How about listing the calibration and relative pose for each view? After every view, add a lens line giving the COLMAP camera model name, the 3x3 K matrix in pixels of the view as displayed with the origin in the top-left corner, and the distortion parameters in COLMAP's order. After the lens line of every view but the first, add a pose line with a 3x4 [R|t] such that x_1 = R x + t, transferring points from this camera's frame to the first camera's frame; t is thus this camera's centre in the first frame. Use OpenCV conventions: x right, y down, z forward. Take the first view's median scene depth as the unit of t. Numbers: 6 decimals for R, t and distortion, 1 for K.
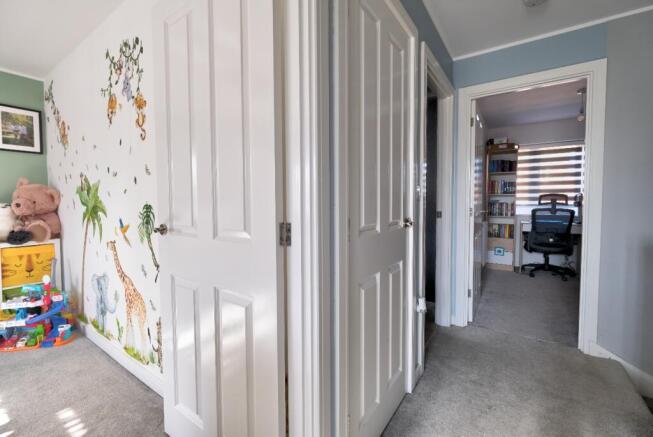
lens RADIAL K [[284.8, 0, 326.8], [0, 284.8, 213.7], [0, 0, 1]] dist [-0.002308, 0.000299]
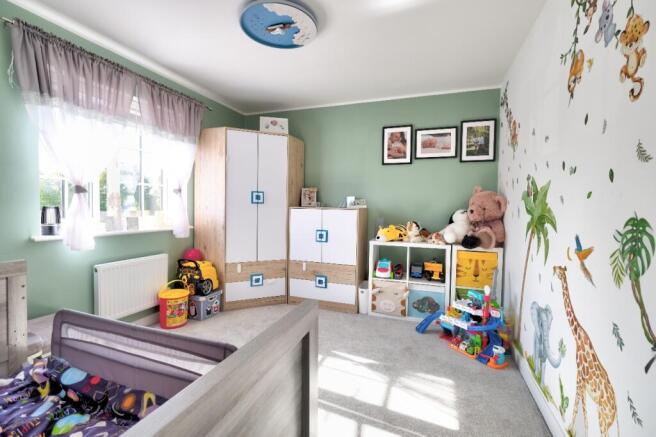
lens RADIAL K [[287.9, 0, 330.2], [0, 287.9, 214.5], [0, 0, 1]] dist [-0.003808, 0.000237]
pose [[0.250369, 0.034748, -0.967527, -0.197363], [-0.055564, 0.998224, 0.021473, -0.013843], [0.966555, 0.048383, 0.251855, 0.239940]]
